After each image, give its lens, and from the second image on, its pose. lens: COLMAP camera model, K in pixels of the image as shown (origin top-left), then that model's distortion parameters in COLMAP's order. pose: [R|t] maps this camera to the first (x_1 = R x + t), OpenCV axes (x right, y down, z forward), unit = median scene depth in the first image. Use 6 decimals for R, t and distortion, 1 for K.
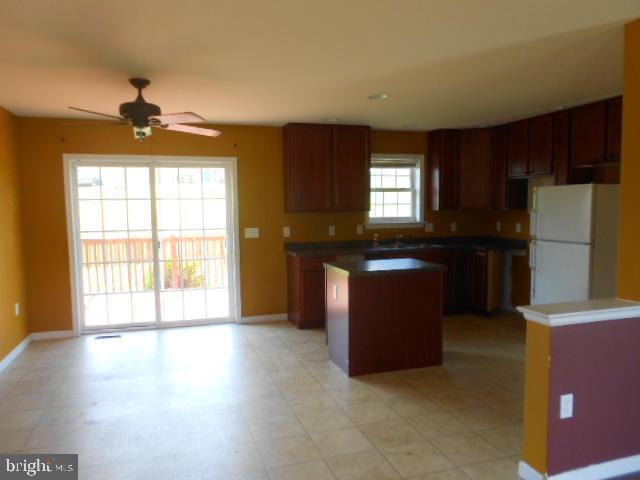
lens RADIAL K [[493.9, 0, 323.7], [0, 493.9, 241.2], [0, 0, 1]] dist [0.024835, -0.022598]
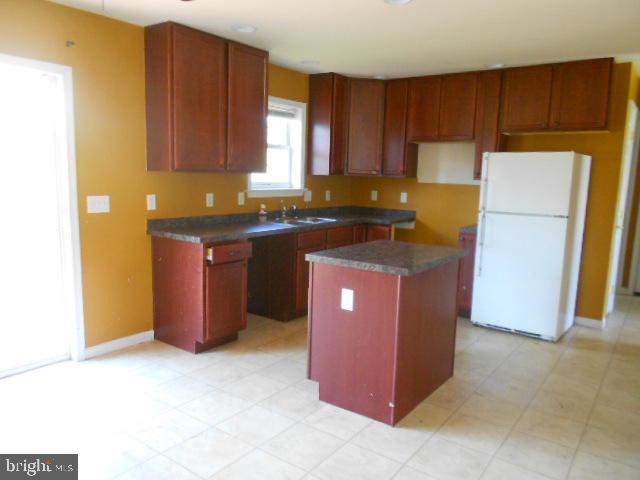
lens RADIAL K [[493.9, 0, 318.1], [0, 493.9, 241.8], [0, 0, 1]] dist [0.024835, -0.022598]
pose [[0.809367, -0.047521, 0.585378, -0.271796], [0.005370, 0.997278, 0.073535, -0.013545], [-0.587279, -0.056373, 0.807419, 0.359247]]
